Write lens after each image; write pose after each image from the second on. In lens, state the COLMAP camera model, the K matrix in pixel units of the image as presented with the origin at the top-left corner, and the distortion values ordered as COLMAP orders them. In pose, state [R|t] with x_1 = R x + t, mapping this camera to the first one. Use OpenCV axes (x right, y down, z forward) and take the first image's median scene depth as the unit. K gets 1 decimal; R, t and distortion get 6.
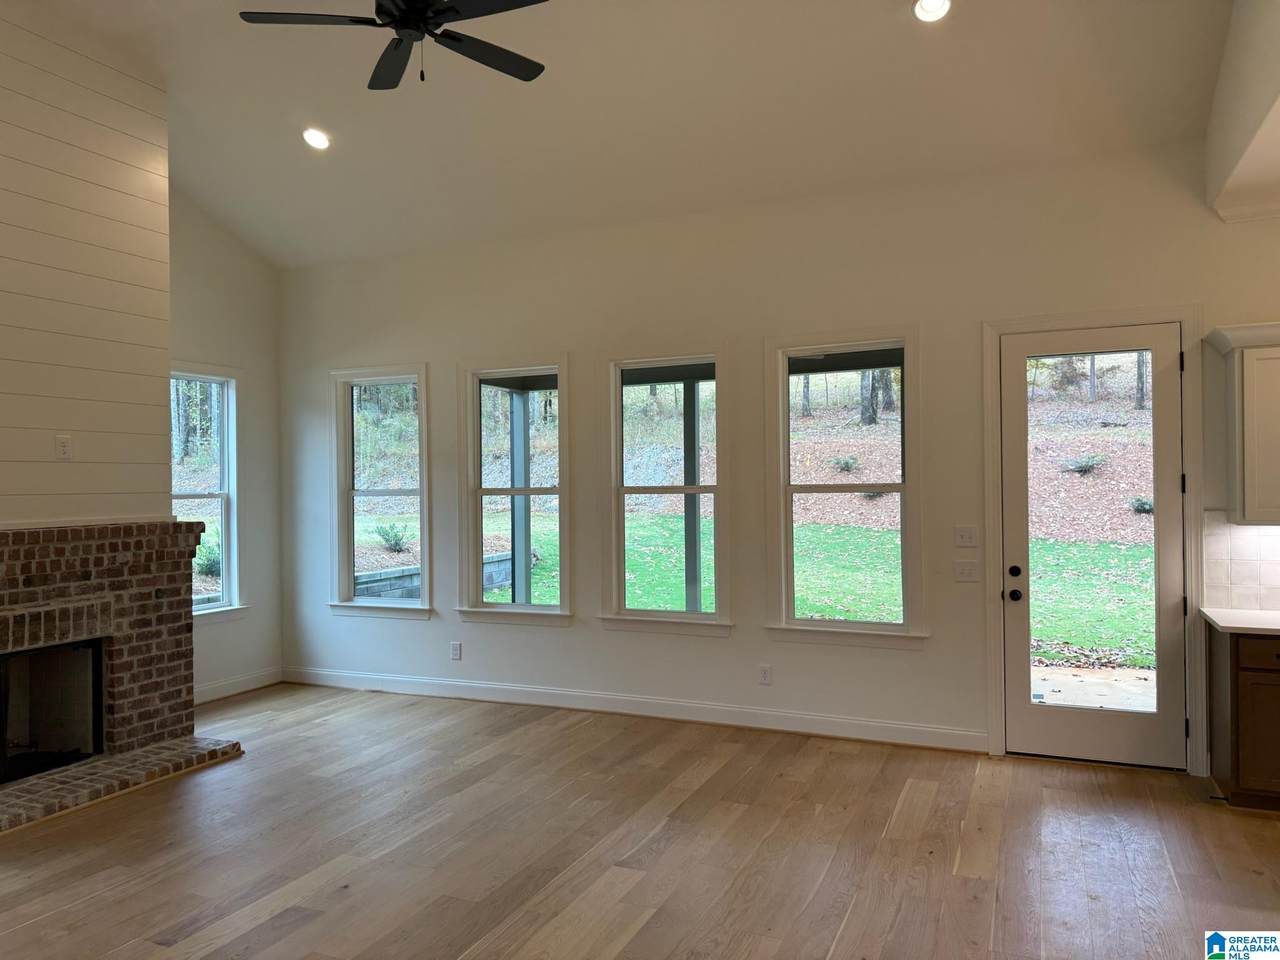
lens RADIAL K [[901.3, 0, 640.4], [0, 901.3, 483.3], [0, 0, 1]] dist [0.001709, 0.001671]
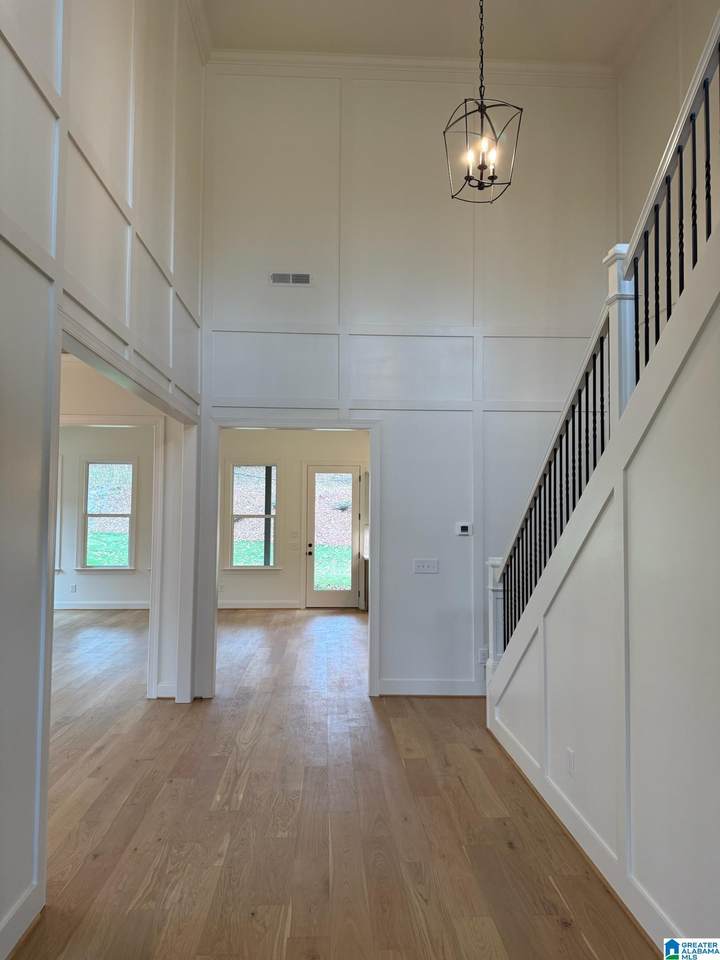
lens RADIAL K [[676.0, 0, 359.3], [0, 676.0, 480.4], [0, 0, 1]] dist [0.001709, 0.001671]
pose [[0.891231, 0.040895, 0.451703, -0.494421], [-0.019615, 0.998470, -0.051696, -0.006417], [-0.453126, 0.037213, 0.890670, -1.156729]]
